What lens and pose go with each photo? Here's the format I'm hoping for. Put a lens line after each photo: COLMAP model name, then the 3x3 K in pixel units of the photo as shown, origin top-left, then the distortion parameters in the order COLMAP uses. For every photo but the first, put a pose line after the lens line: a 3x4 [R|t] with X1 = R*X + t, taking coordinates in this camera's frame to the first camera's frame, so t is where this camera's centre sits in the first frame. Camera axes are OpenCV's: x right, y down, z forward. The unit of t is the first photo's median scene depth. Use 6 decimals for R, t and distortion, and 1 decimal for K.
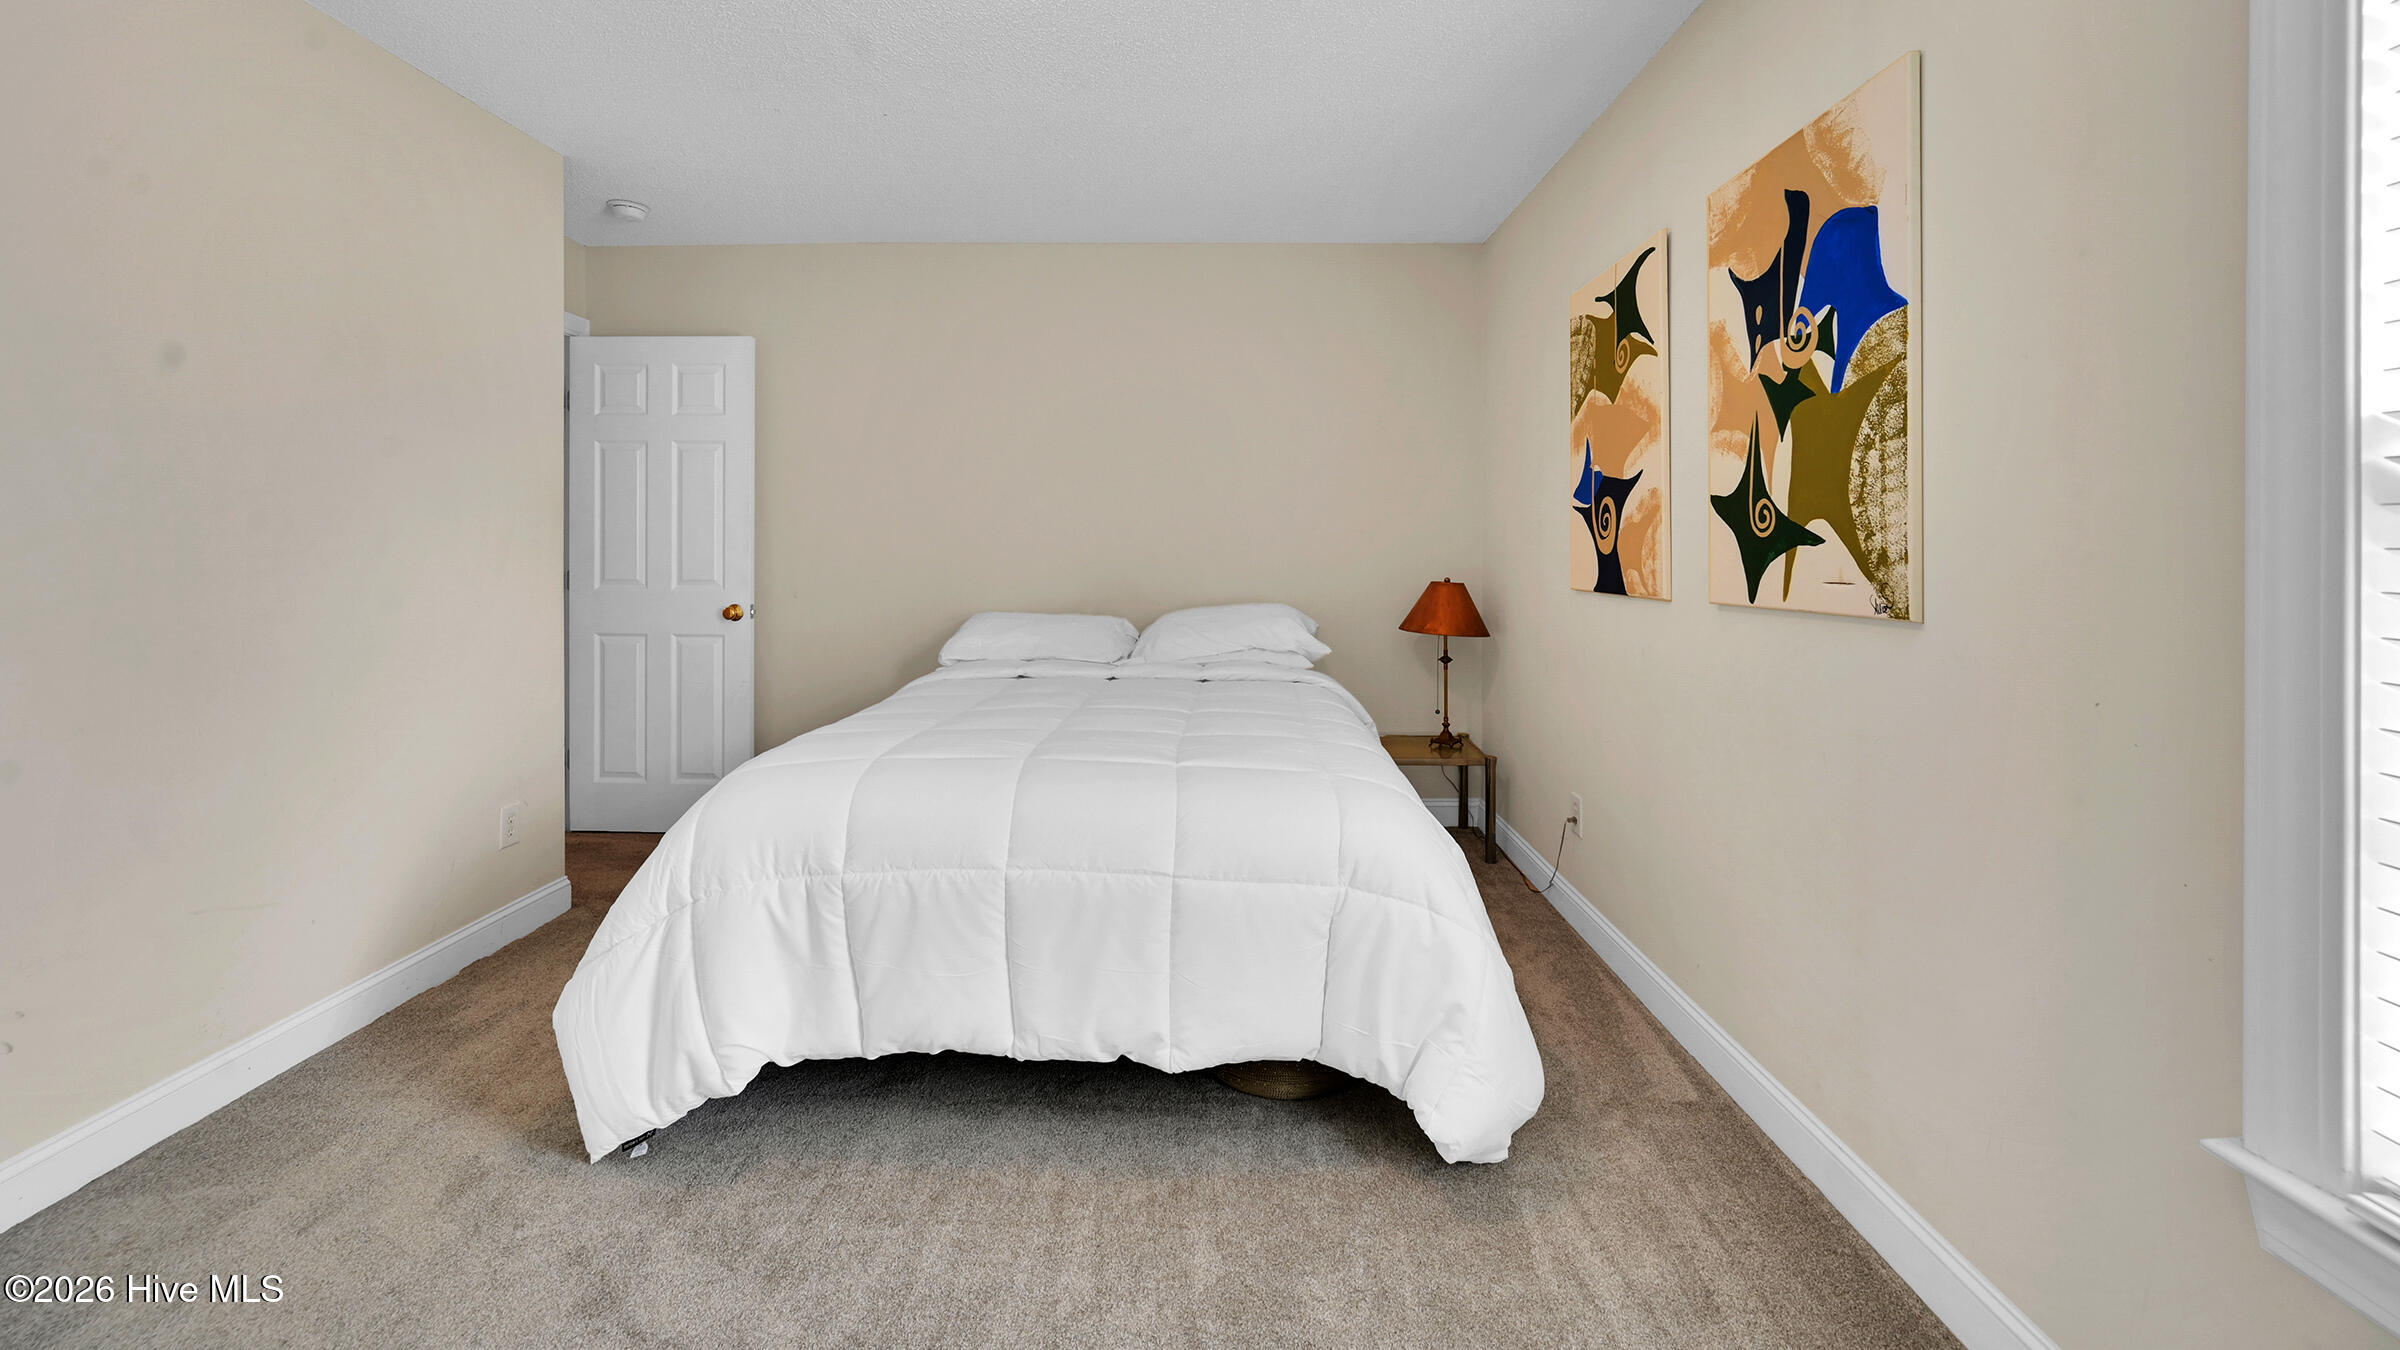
lens RADIAL K [[965.9, 0, 1227.4], [0, 965.9, 541.8], [0, 0, 1]] dist [0.001297, 0.000178]
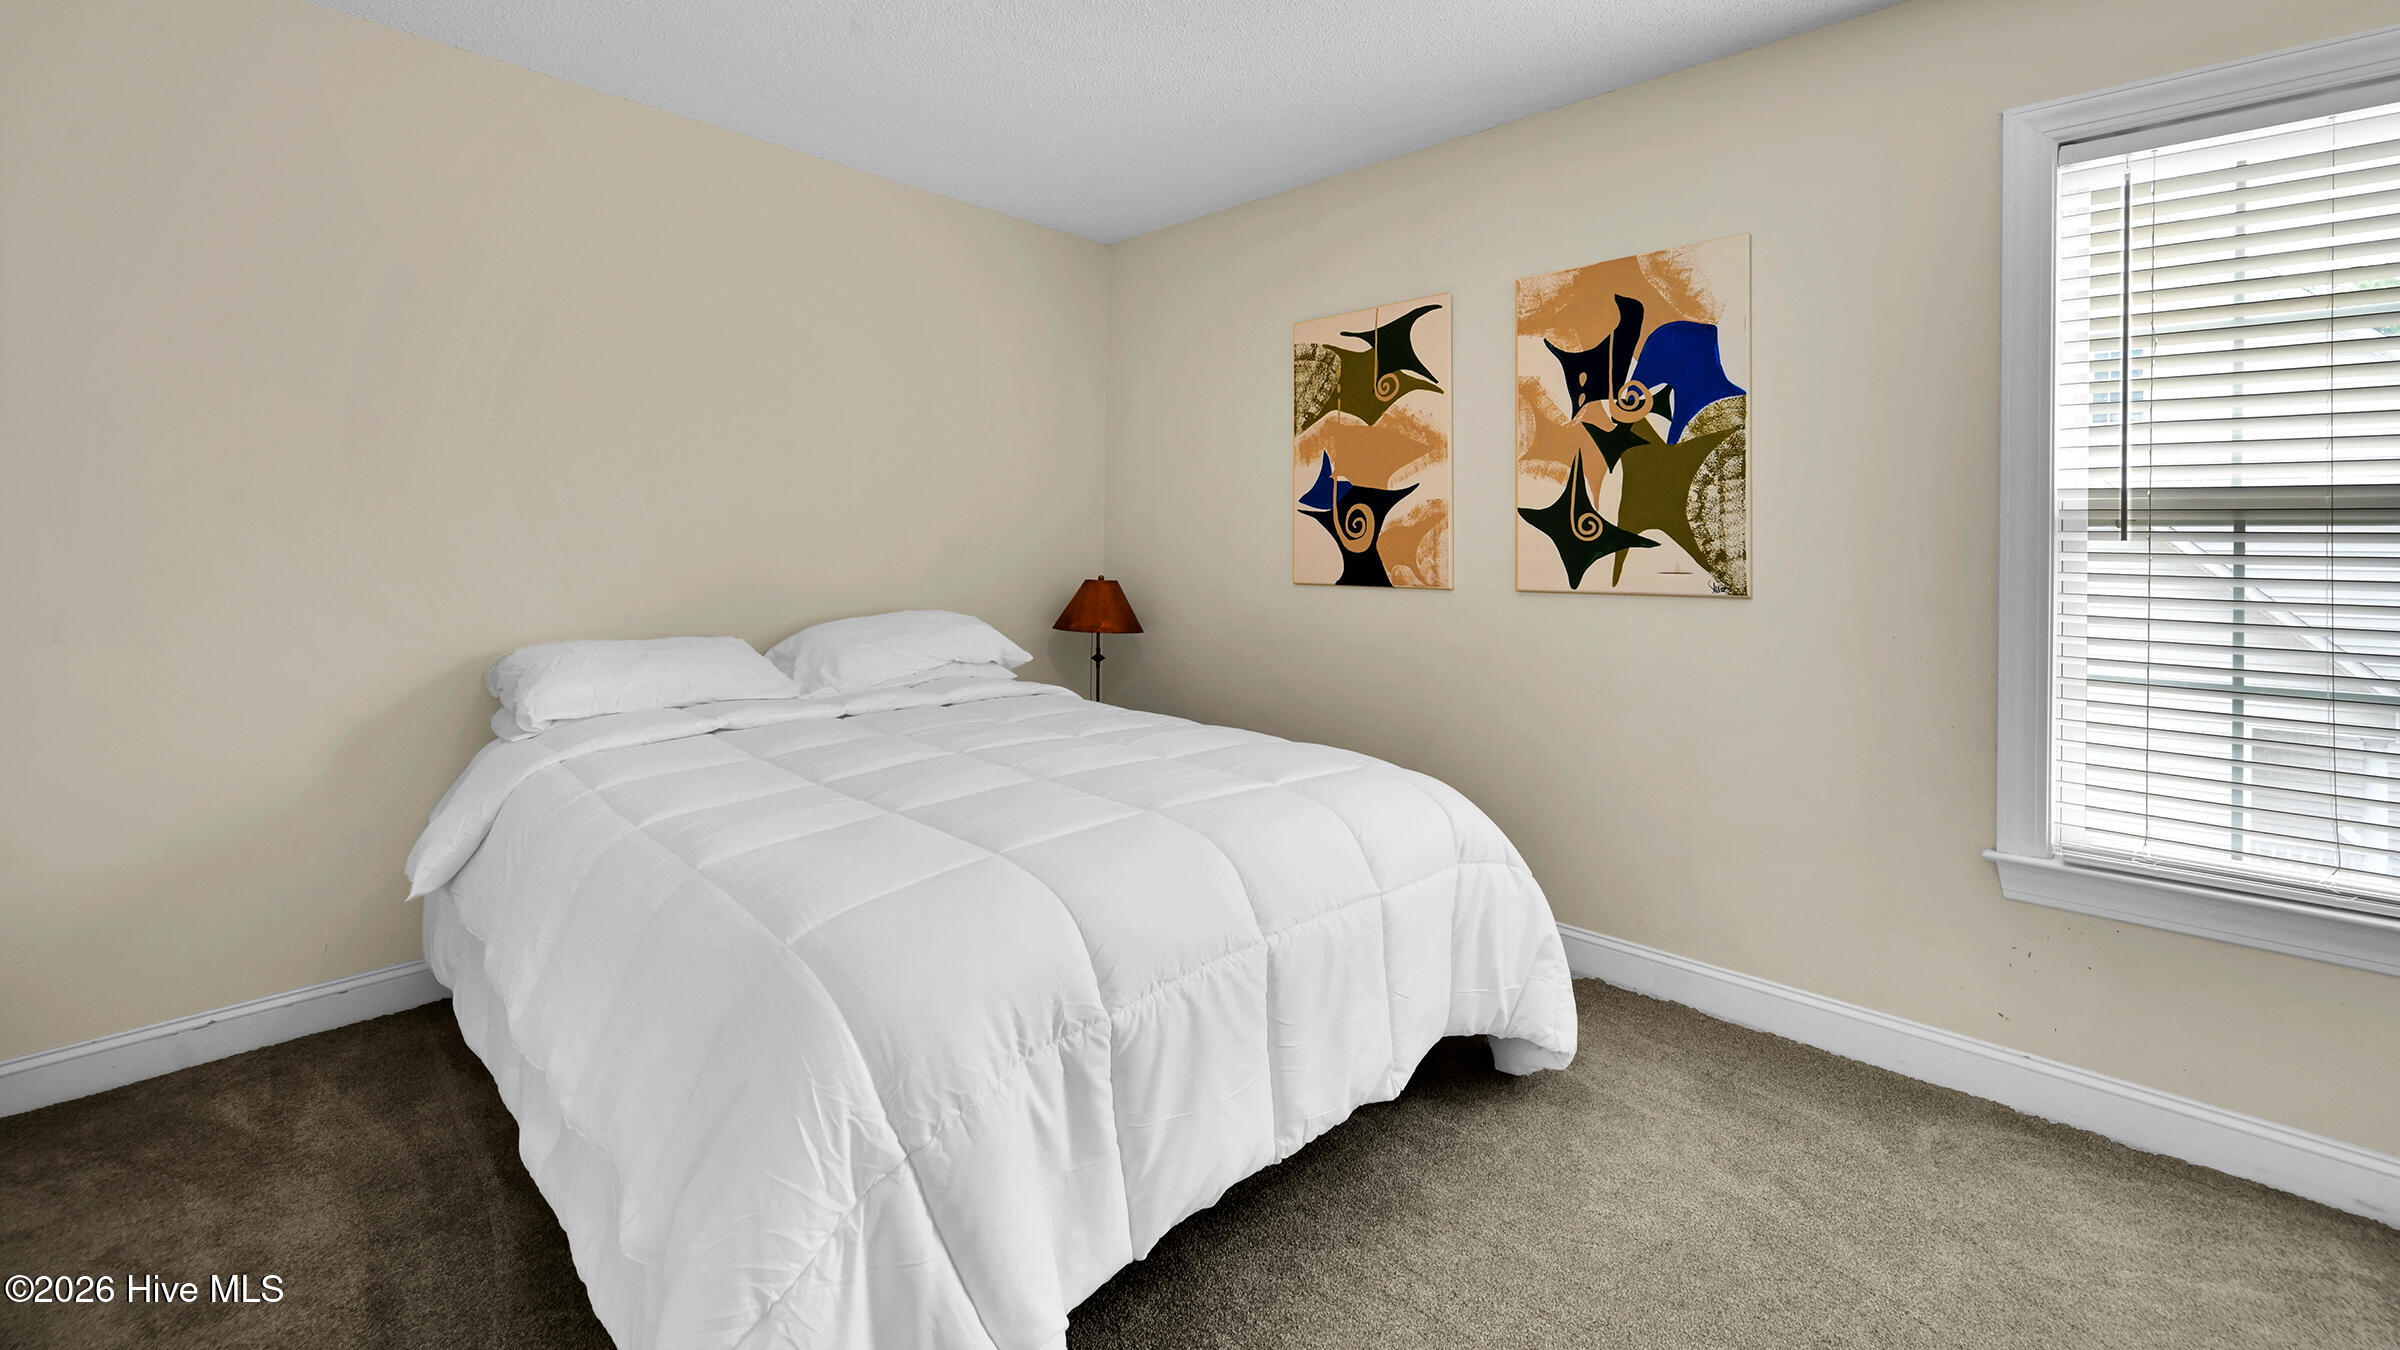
lens RADIAL K [[965.9, 0, 1227.4], [0, 965.9, 541.8], [0, 0, 1]] dist [0.001297, 0.000178]
pose [[0.677784, 0.006166, 0.735235, -0.847132], [-0.010121, 0.999948, 0.000944, 0.000389], [-0.735191, -0.008081, 0.677812, 0.463842]]
